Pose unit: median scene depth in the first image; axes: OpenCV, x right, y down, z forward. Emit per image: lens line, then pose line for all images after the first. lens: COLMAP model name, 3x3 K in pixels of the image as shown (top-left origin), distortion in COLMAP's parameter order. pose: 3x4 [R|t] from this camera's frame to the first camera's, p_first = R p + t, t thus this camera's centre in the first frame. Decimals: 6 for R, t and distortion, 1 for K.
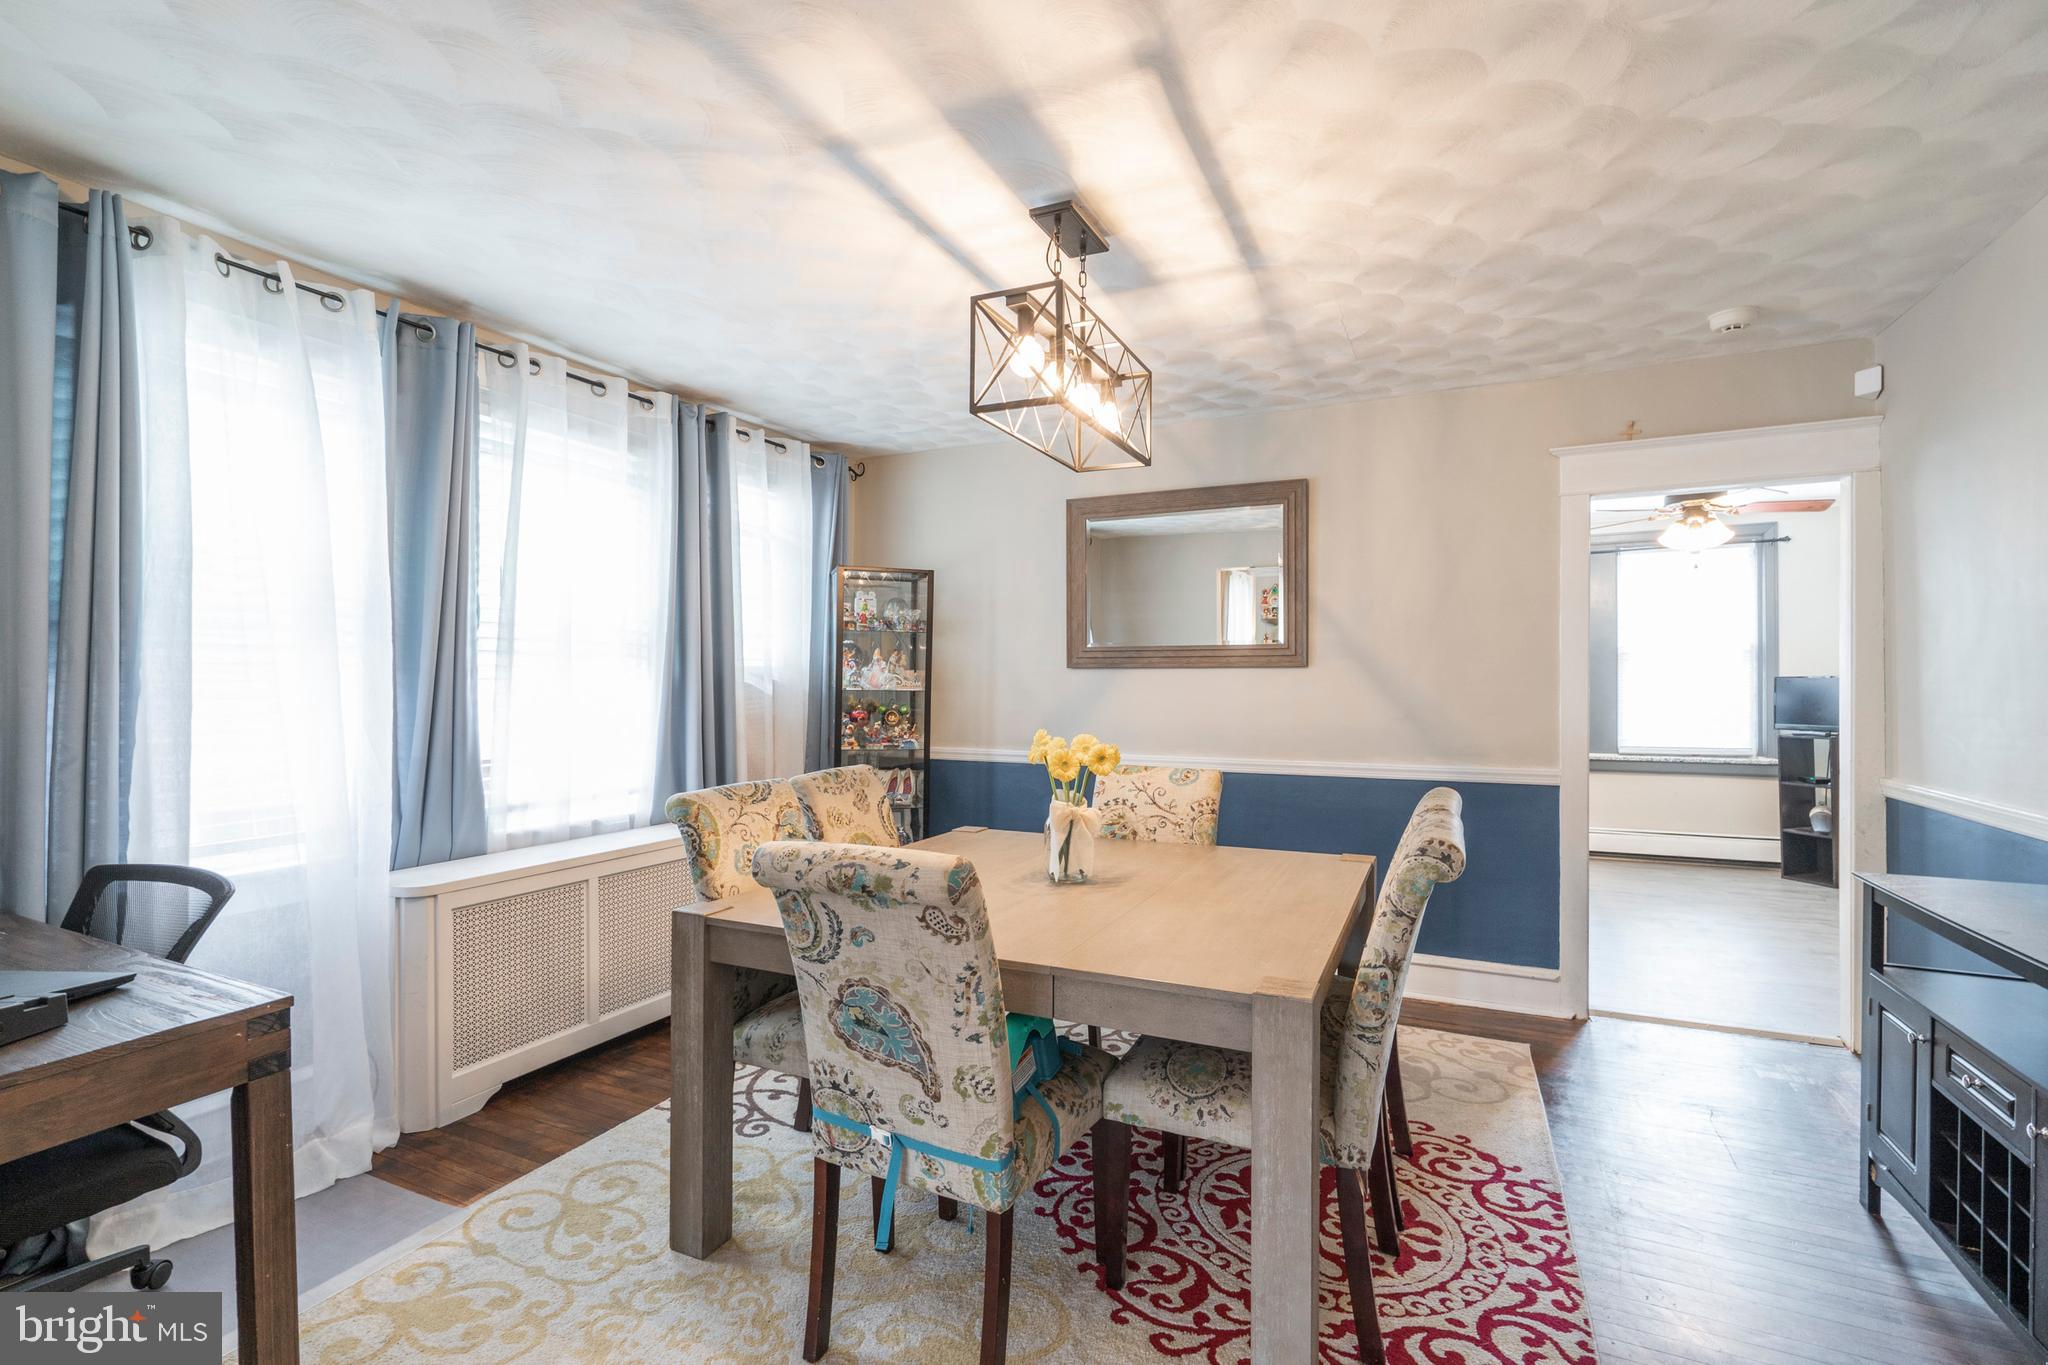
lens RADIAL K [[939.0, 0, 1024.6], [0, 939.0, 682.7], [0, 0, 1]] dist [-0.008002, 0.004378]
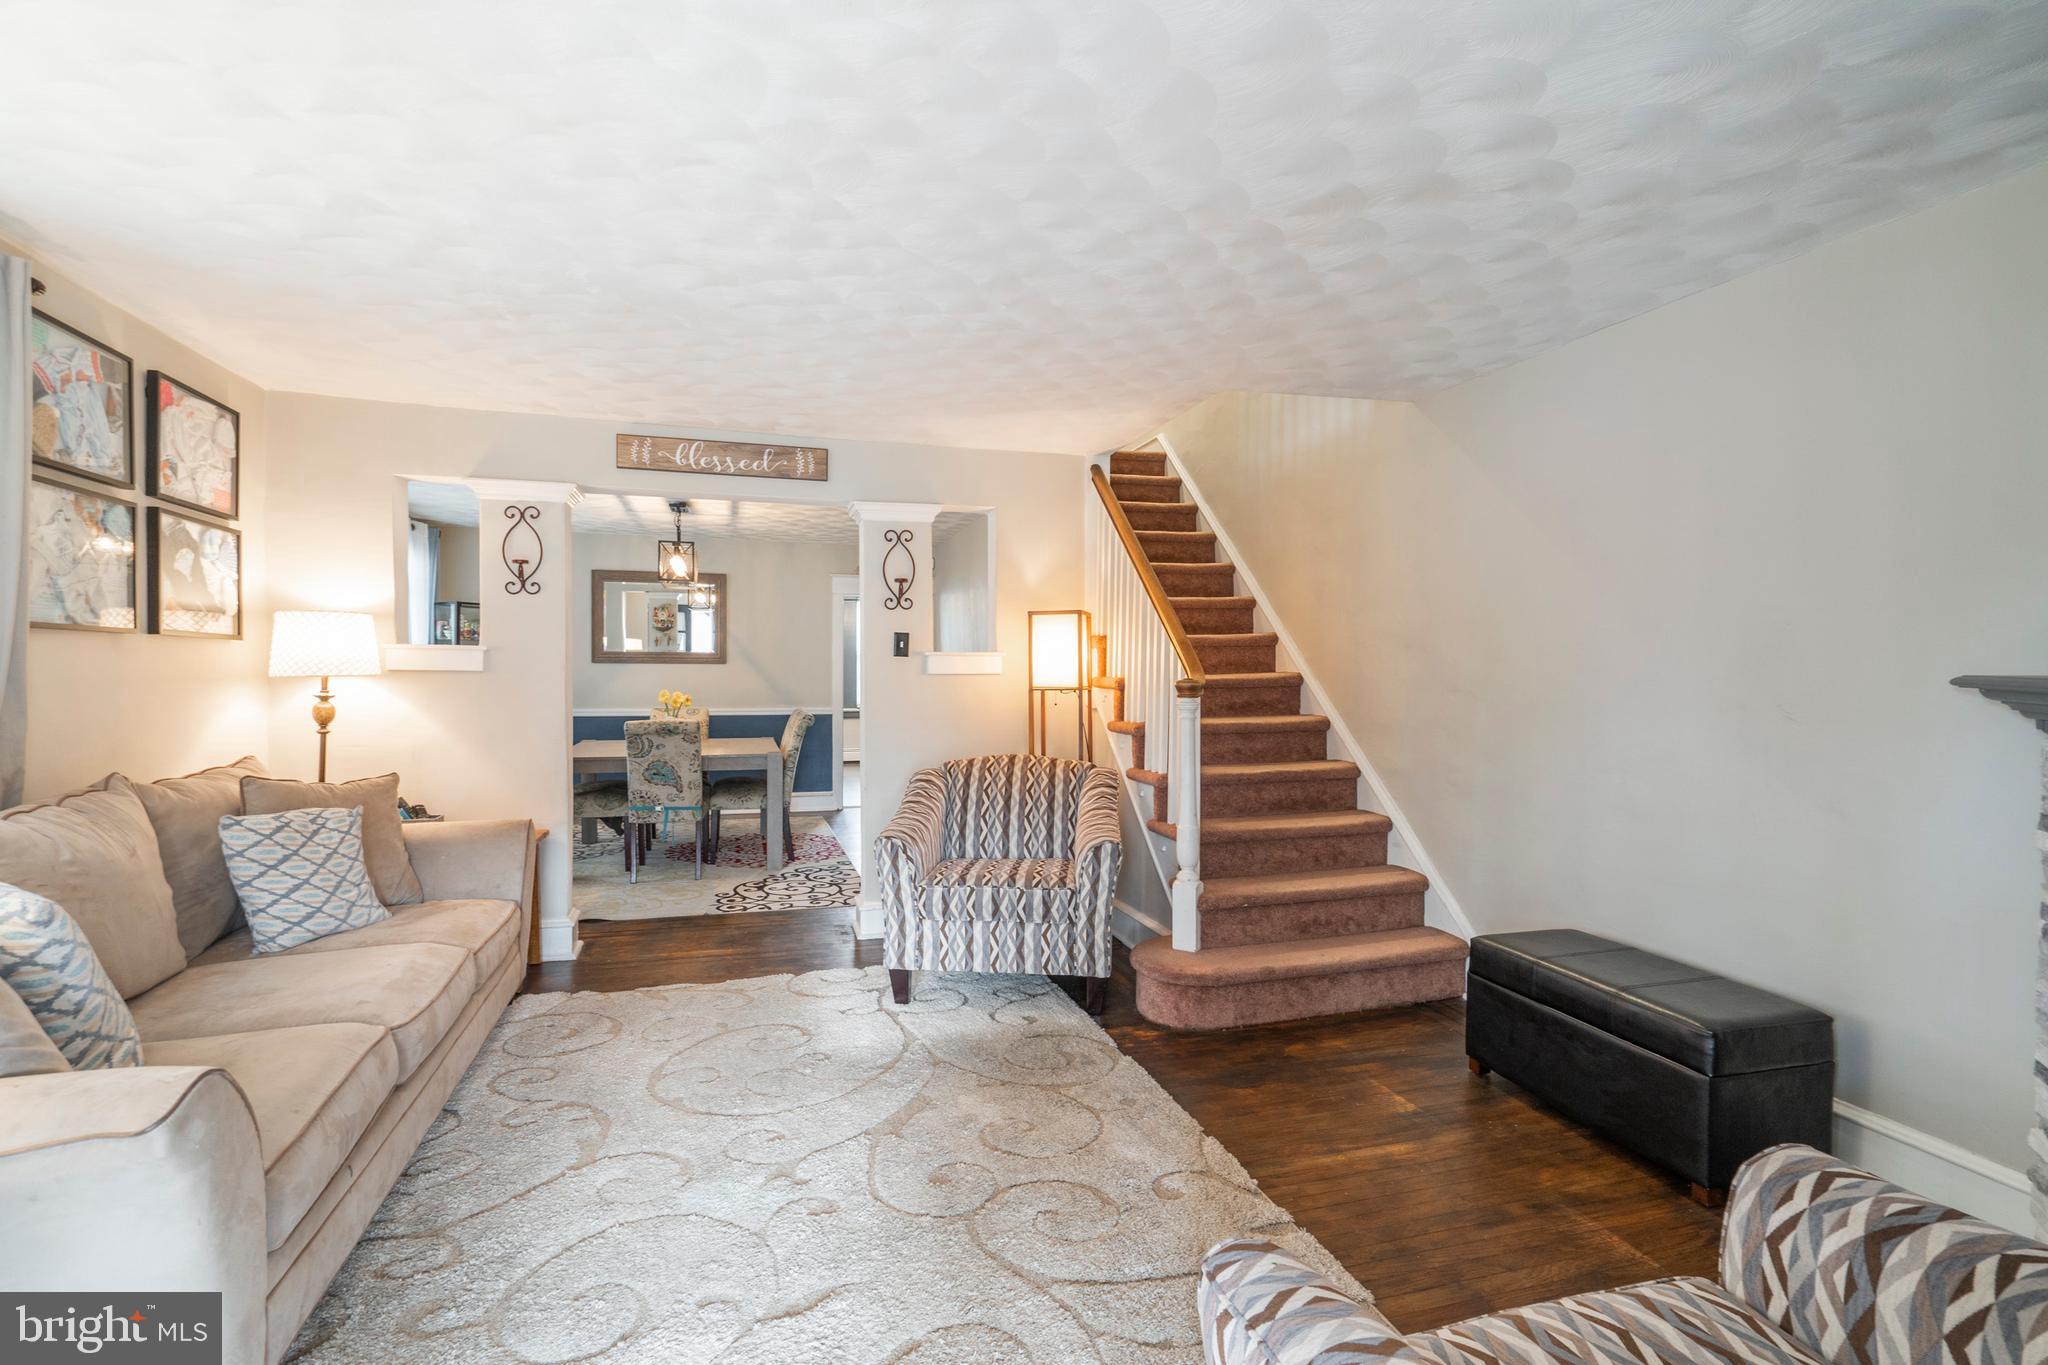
lens RADIAL K [[939.0, 0, 1020.5], [0, 939.0, 677.4], [0, 0, 1]] dist [-0.008002, 0.004378]
pose [[0.746033, -0.004489, 0.665893, -0.704262], [-0.003931, 0.999930, 0.011145, -0.013656], [-0.665897, -0.010932, 0.745964, -1.168549]]
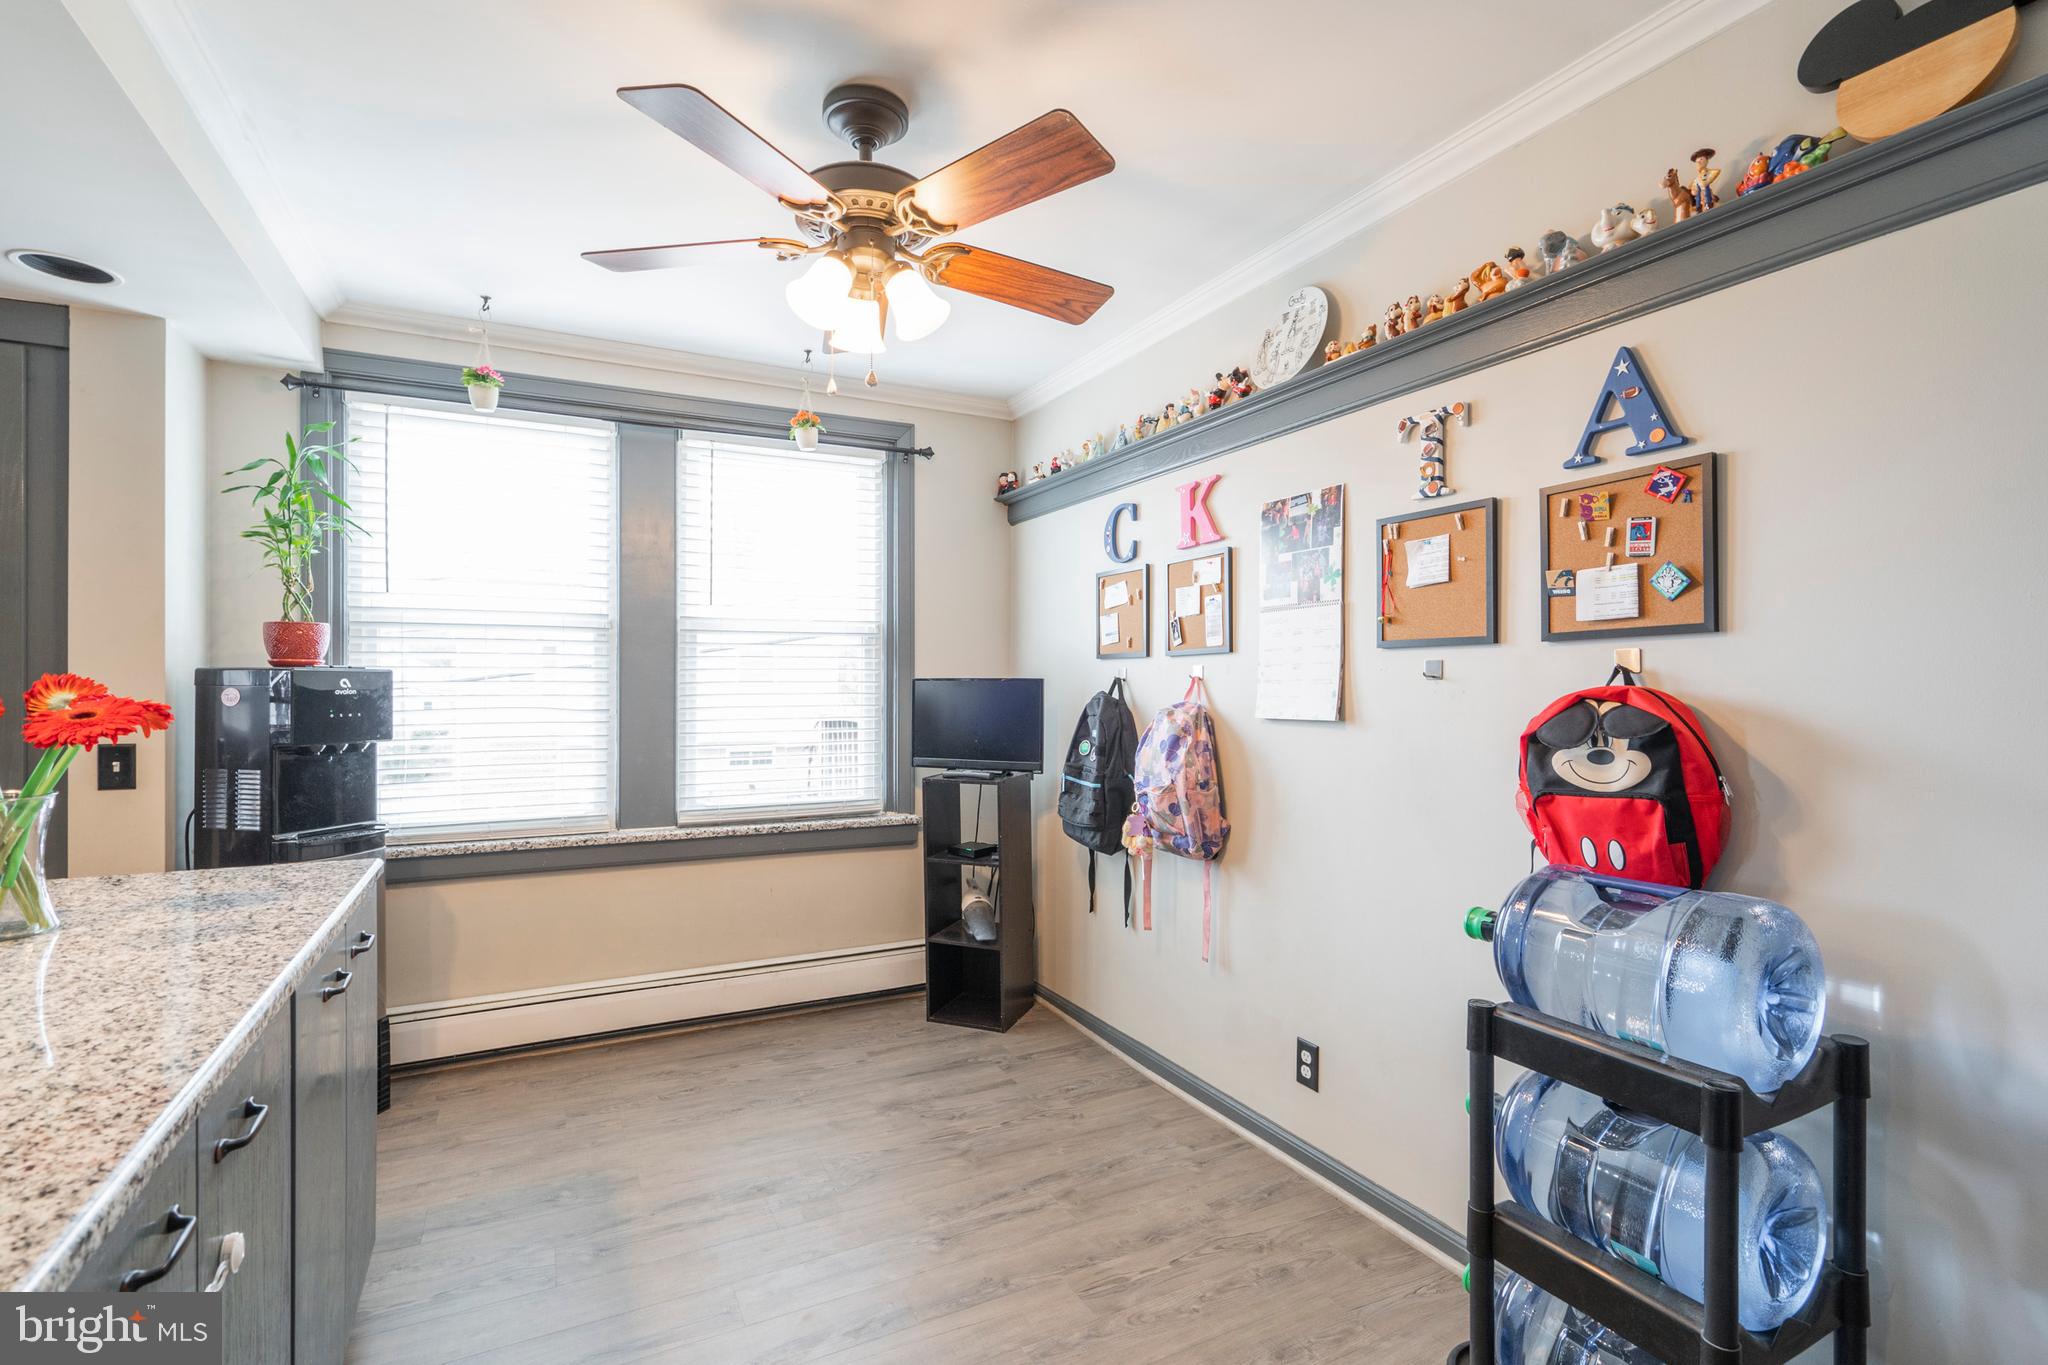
lens RADIAL K [[939.0, 0, 1011.6], [0, 939.0, 686.6], [0, 0, 1]] dist [-0.008002, 0.004378]
pose [[0.609138, 0.004147, 0.793054, 0.361191], [-0.004611, 0.999988, -0.001687, -0.000610], [-0.793051, -0.002629, 0.609149, 0.579611]]
